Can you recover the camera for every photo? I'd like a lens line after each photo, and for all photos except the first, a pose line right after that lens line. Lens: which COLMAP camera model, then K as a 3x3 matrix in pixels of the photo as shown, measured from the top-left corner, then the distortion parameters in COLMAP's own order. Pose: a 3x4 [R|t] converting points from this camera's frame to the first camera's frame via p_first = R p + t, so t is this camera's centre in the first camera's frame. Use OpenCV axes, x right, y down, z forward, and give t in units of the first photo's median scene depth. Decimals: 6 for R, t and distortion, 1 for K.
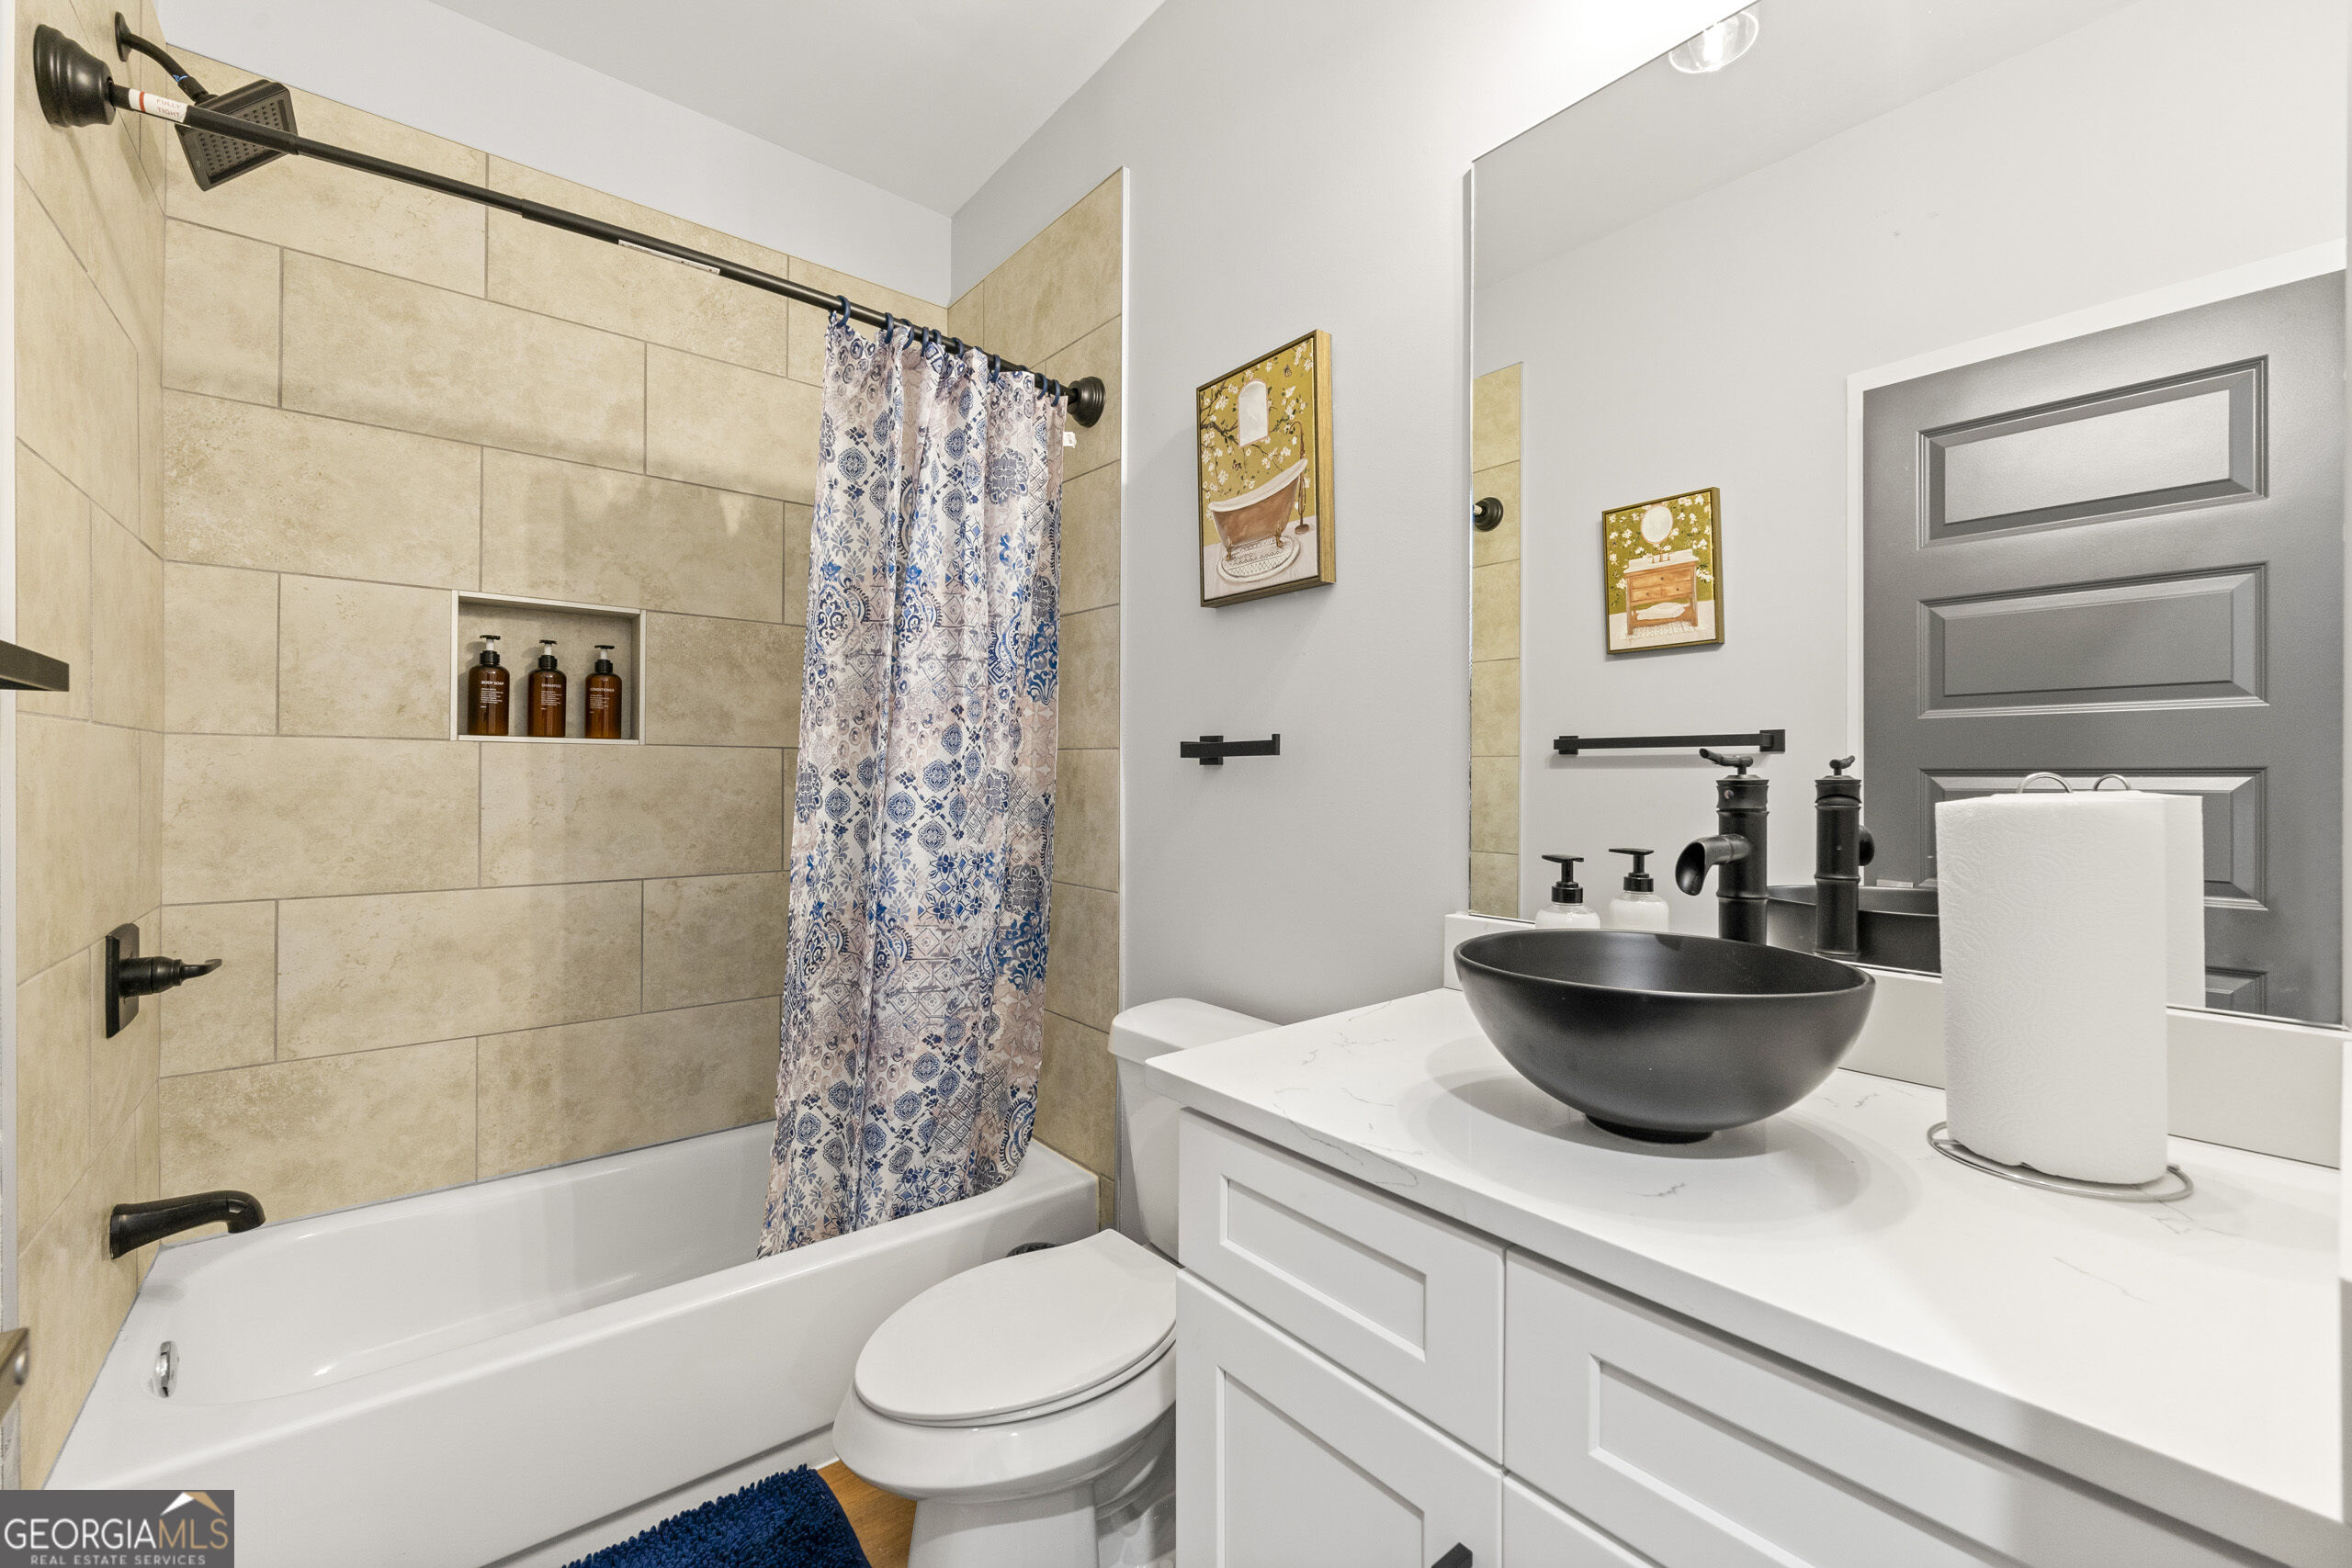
lens RADIAL K [[964.5, 0, 1174.8], [0, 964.5, 780.9], [0, 0, 1]] dist [-0.000540, 0.000358]
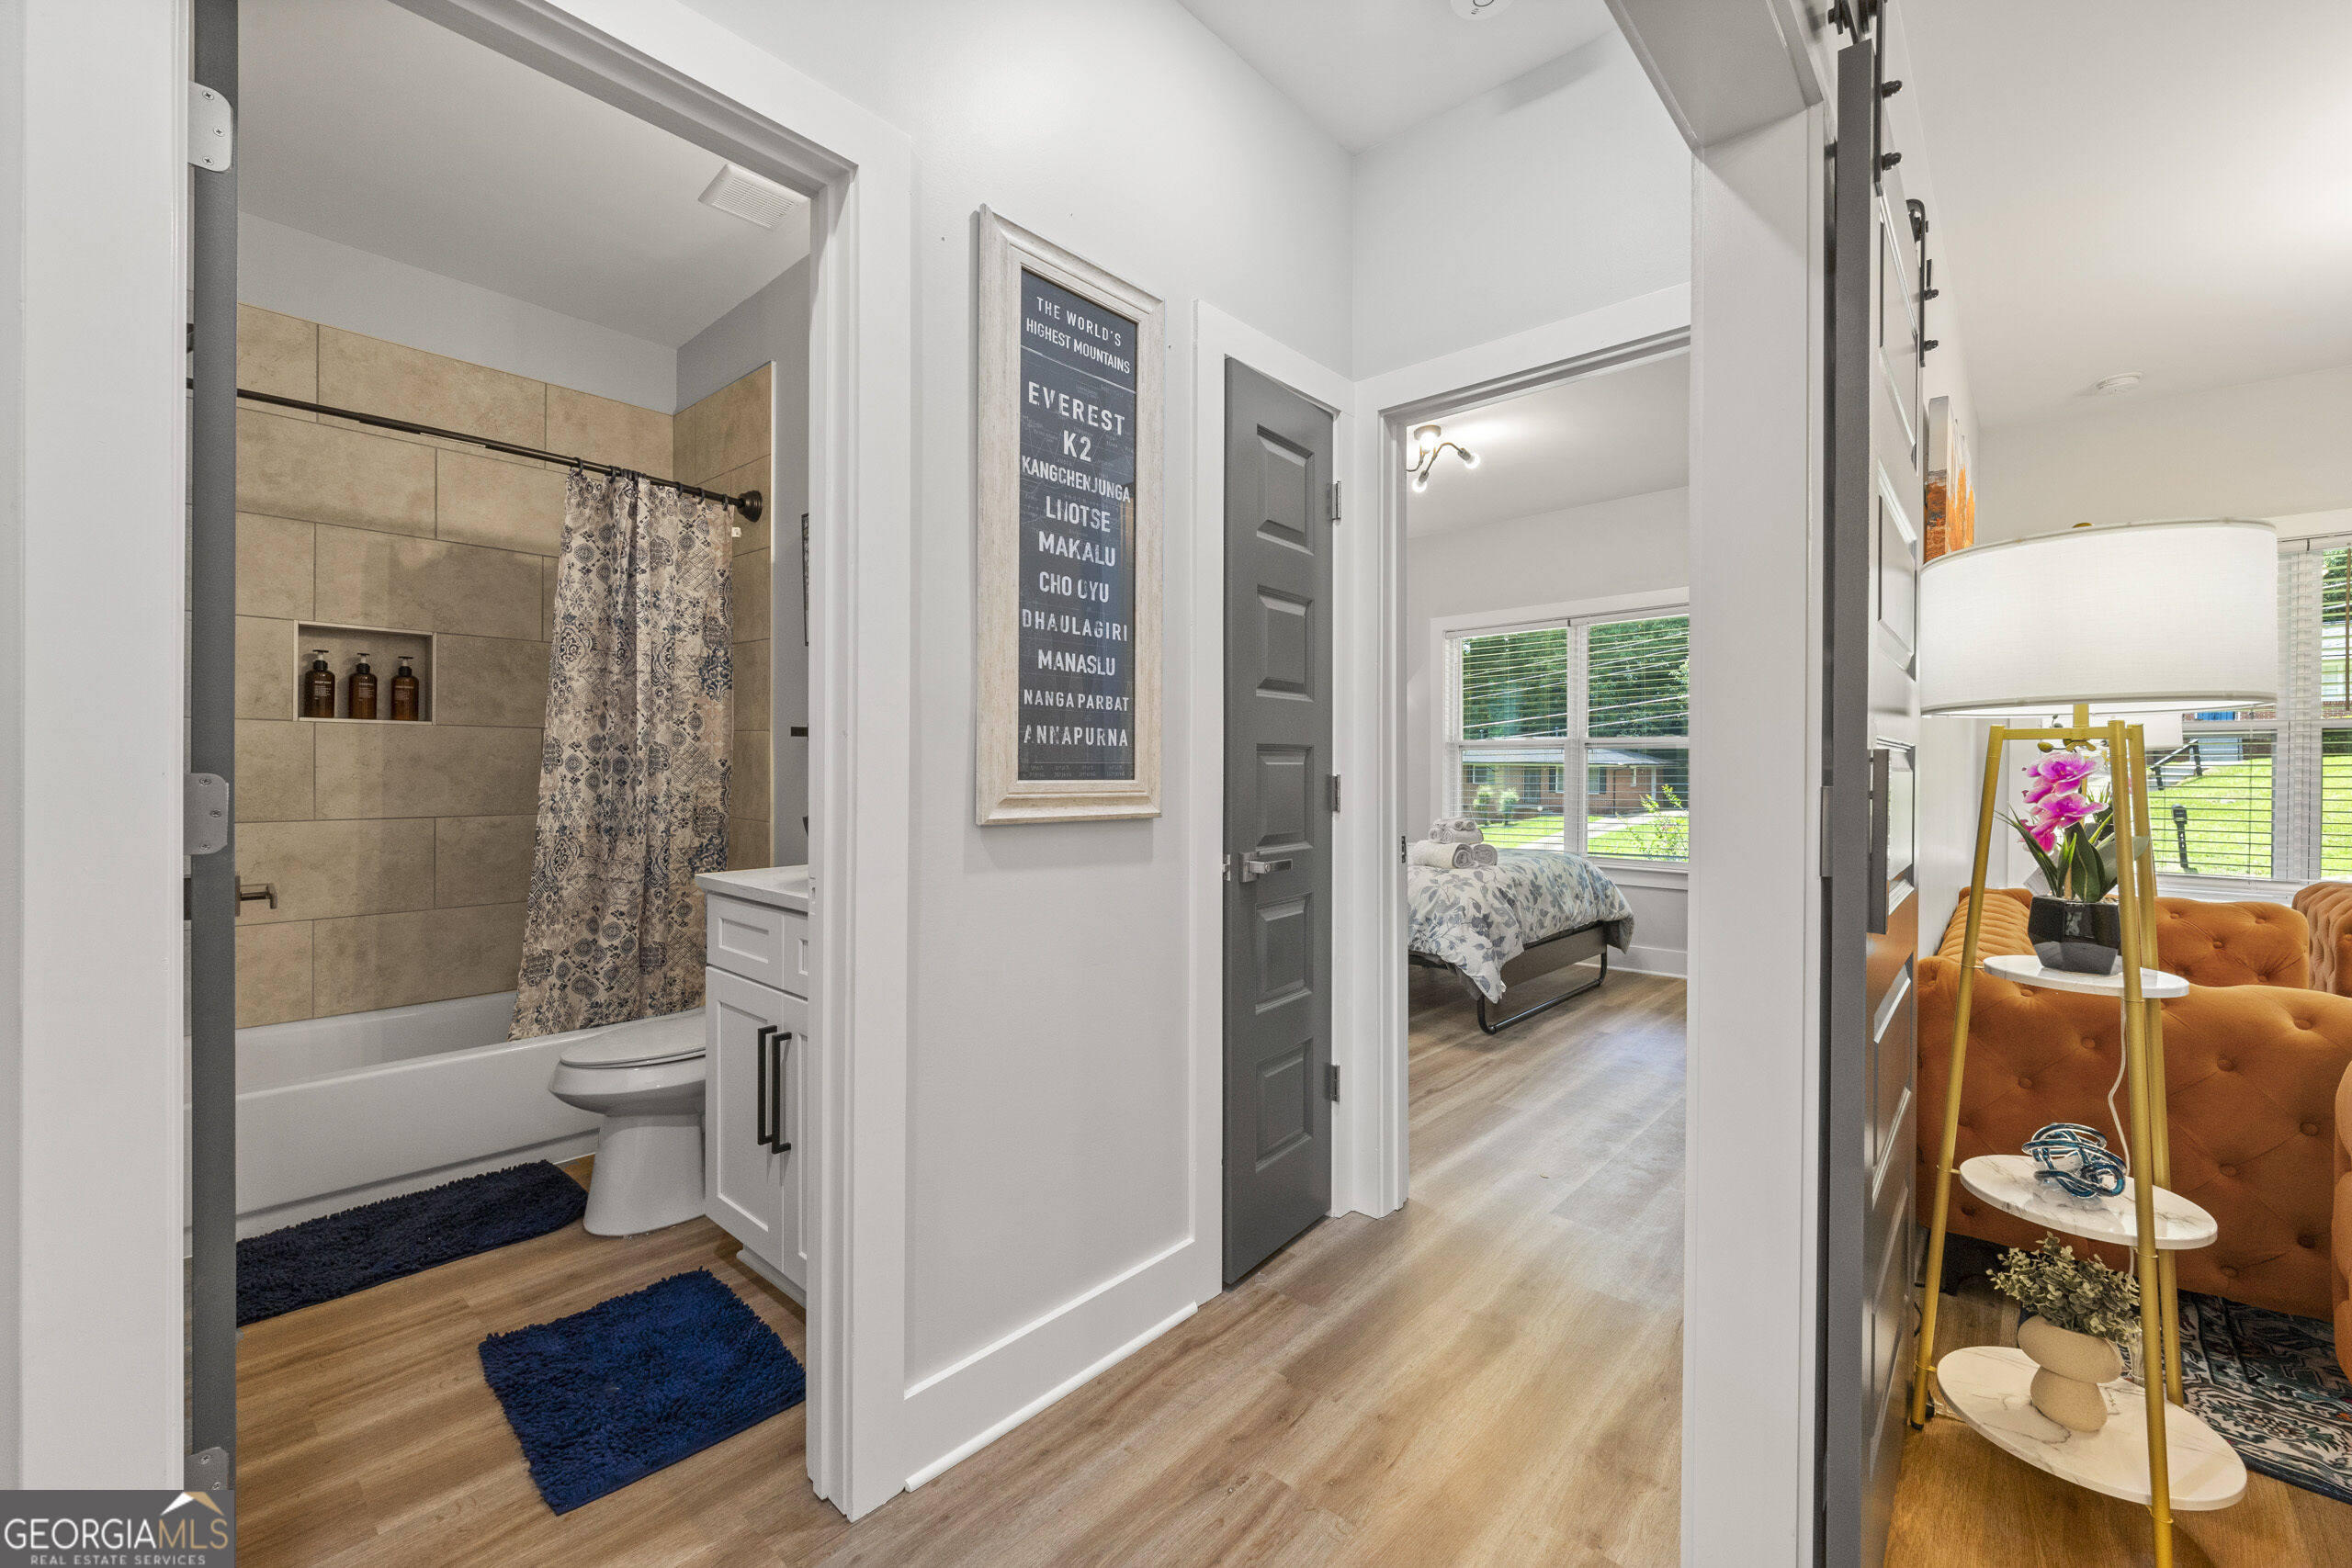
lens RADIAL K [[964.5, 0, 1179.2], [0, 964.5, 773.0], [0, 0, 1]] dist [-0.000540, 0.000358]
pose [[0.984414, 0.003040, 0.175842, 0.320400], [-0.005222, 0.999915, 0.011951, 0.012868], [-0.175791, -0.012683, 0.984346, -0.677196]]
